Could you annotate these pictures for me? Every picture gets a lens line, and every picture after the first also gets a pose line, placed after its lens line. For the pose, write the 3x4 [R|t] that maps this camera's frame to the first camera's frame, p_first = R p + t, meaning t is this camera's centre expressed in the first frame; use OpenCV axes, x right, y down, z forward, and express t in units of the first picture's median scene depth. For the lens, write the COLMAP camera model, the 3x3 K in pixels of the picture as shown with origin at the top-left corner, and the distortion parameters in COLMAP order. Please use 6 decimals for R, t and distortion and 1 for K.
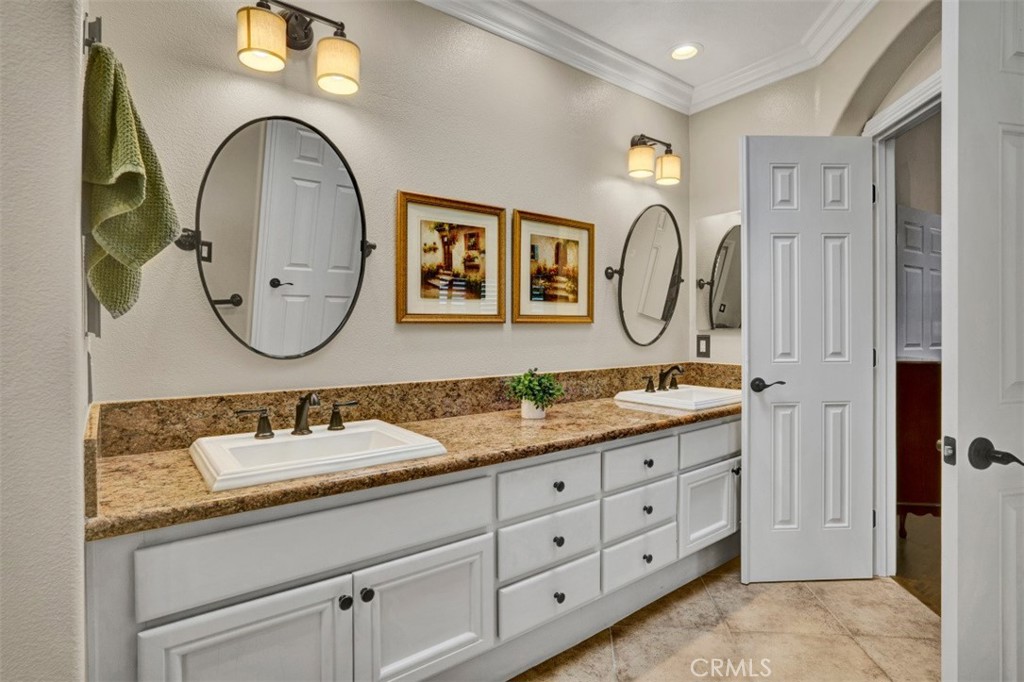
lens RADIAL K [[510.3, 0, 512.2], [0, 510.3, 332.0], [0, 0, 1]] dist [-0.034700, 0.011316]
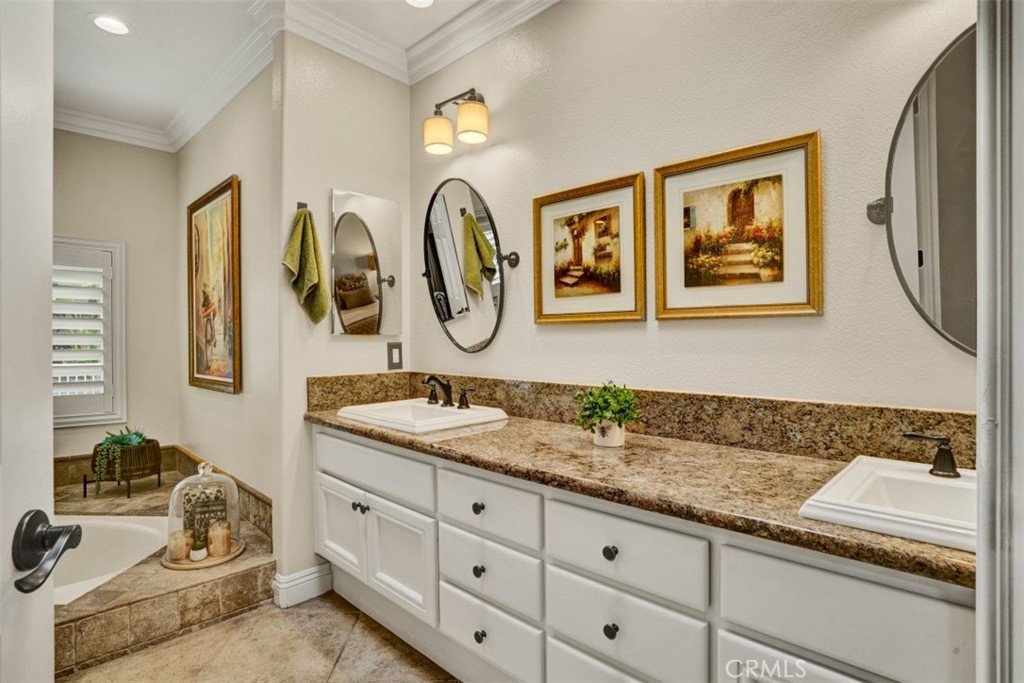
lens RADIAL K [[510.3, 0, 509.1], [0, 510.3, 344.3], [0, 0, 1]] dist [-0.034700, 0.011316]
pose [[0.186168, 0.009782, -0.982469, 0.725284], [-0.015311, 0.999858, 0.007054, 0.016242], [0.982399, 0.013729, 0.186291, 0.678713]]
